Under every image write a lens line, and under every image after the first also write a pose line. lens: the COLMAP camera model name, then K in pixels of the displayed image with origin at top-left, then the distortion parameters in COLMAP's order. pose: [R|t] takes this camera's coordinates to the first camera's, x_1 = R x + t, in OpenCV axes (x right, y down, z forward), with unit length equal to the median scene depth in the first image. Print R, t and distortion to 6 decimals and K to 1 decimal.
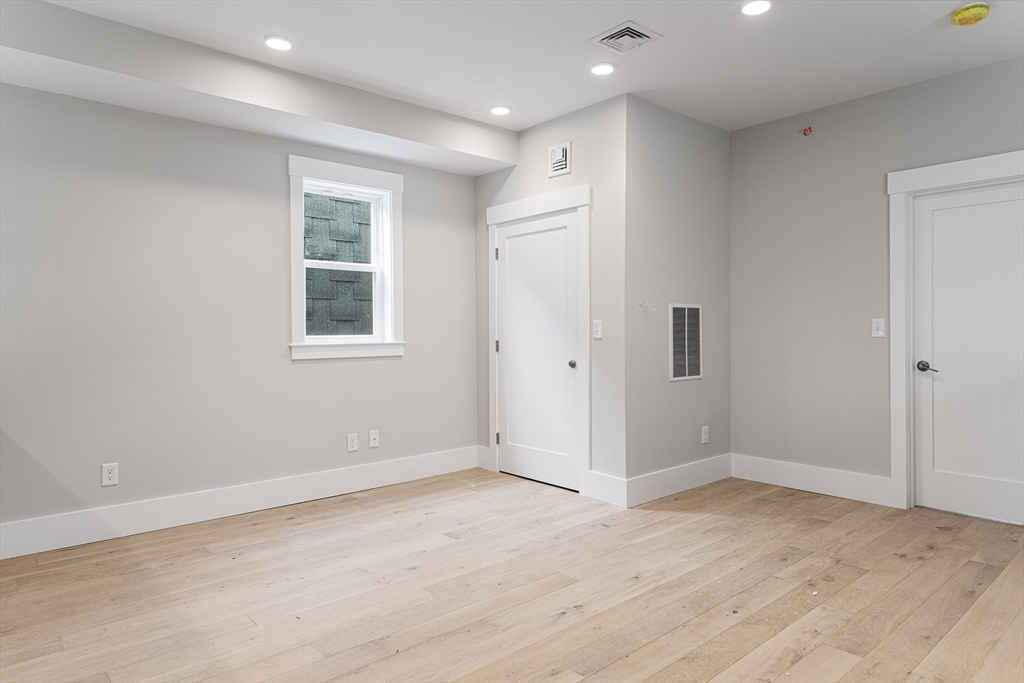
lens RADIAL K [[633.1, 0, 510.4], [0, 633.1, 331.1], [0, 0, 1]] dist [0.003712, 0.001867]
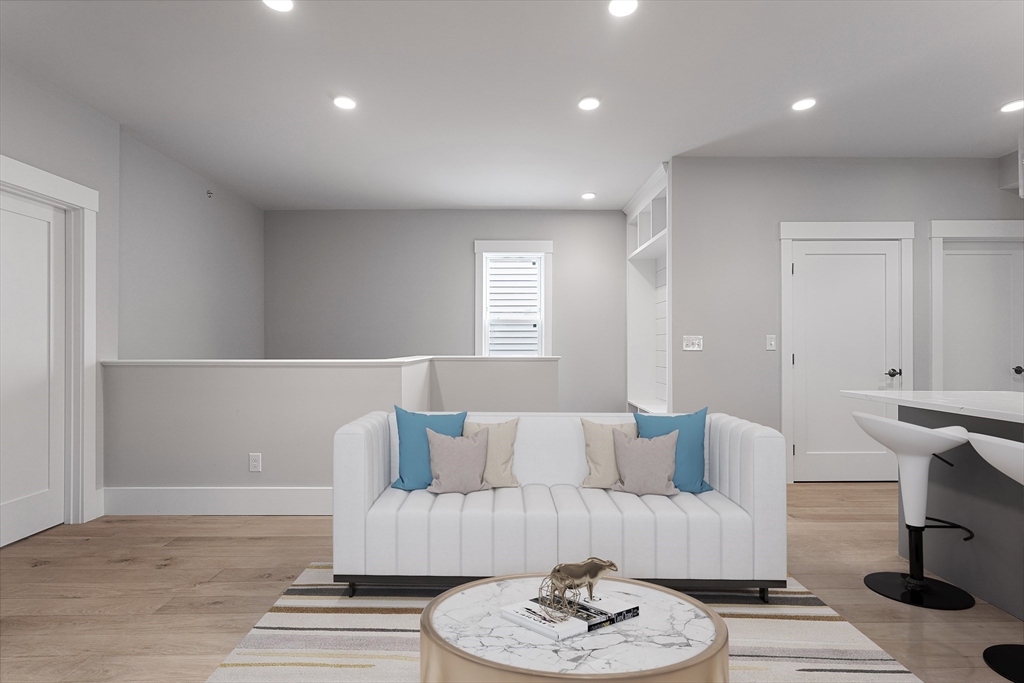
lens RADIAL K [[493.6, 0, 511.7], [0, 493.6, 340.4], [0, 0, 1]] dist [0.000184, 0.001341]
pose [[-0.746307, 0.007340, 0.665562, -0.259240], [0.004303, 0.999972, -0.006203, -0.002935], [-0.665588, -0.001766, -0.746317, 0.930256]]
